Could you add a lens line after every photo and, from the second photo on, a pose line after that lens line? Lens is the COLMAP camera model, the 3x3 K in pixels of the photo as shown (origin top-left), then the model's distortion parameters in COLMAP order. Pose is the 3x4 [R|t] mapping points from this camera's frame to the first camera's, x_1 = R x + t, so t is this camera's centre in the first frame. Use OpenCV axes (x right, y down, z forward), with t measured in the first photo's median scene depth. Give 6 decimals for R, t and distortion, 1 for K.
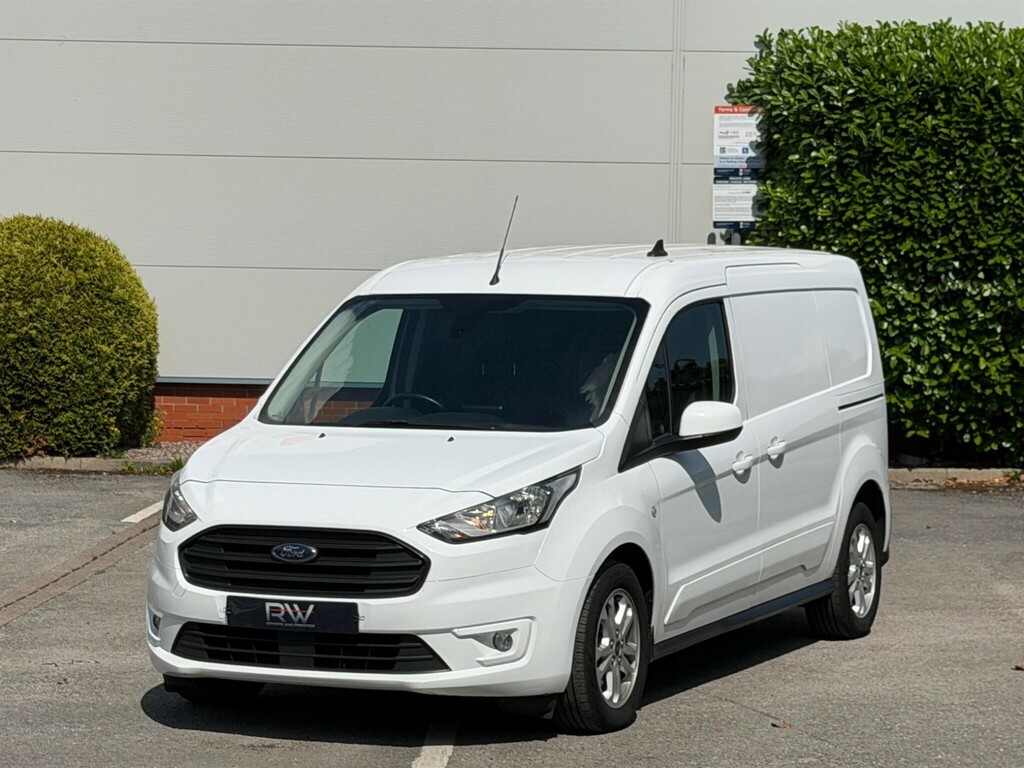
lens RADIAL K [[2936.8, 0, 484.0], [0, 2936.8, 421.4], [0, 0, 1]] dist [0.198528, 0.000000]
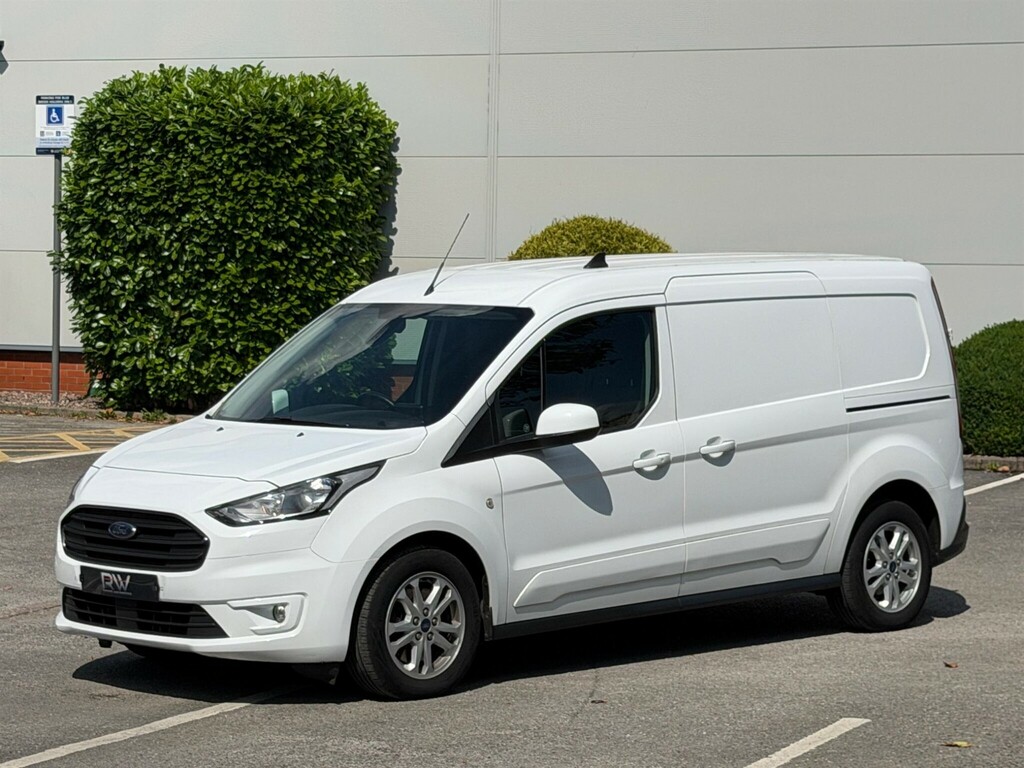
lens RADIAL K [[2936.8, 0, 461.1], [0, 2936.8, 451.8], [0, 0, 1]] dist [0.198528, 0.000000]
pose [[0.940669, 0.019880, -0.338744, 0.441182], [-0.014773, 0.999735, 0.017646, -0.007308], [0.339005, -0.011595, 0.940713, -0.026744]]
